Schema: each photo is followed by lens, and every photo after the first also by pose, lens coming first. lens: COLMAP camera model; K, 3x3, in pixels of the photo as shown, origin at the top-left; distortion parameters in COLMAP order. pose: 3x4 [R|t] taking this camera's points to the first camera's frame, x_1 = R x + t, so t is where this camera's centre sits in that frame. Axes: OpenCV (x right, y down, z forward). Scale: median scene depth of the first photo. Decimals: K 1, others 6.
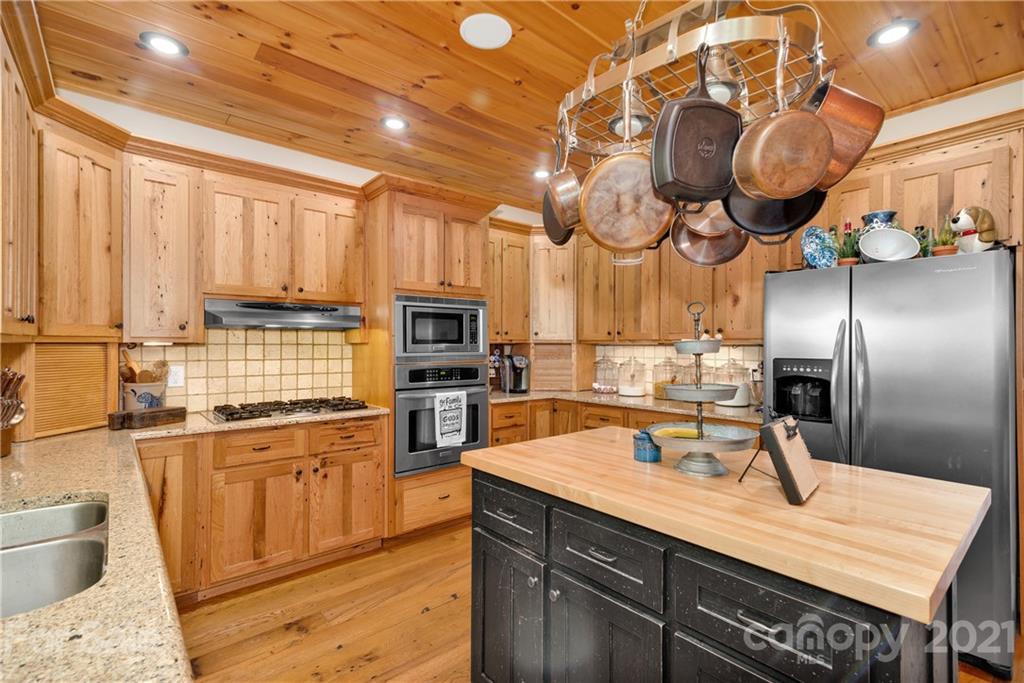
lens RADIAL K [[463.7, 0, 513.9], [0, 463.7, 358.7], [0, 0, 1]] dist [0.001129, 0.000073]
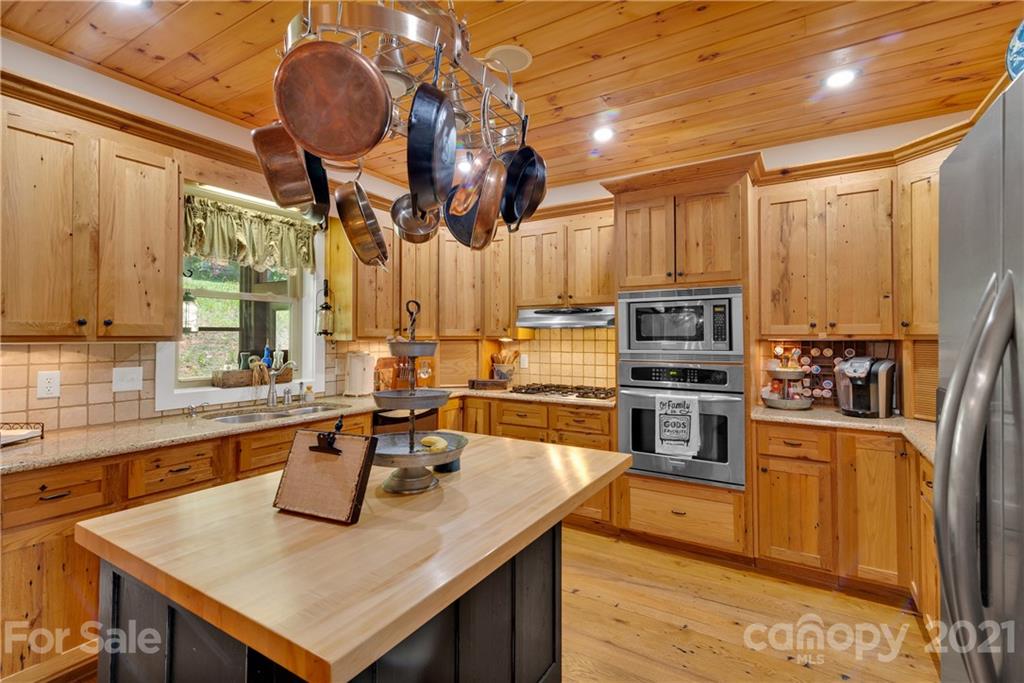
lens RADIAL K [[471.1, 0, 514.9], [0, 471.1, 344.1], [0, 0, 1]] dist [0.003837, 0.000617]
pose [[0.305755, 0.014152, -0.952005, 0.651045], [-0.026406, 0.999631, 0.006379, -0.024413], [0.951744, 0.023188, 0.306015, 0.444170]]
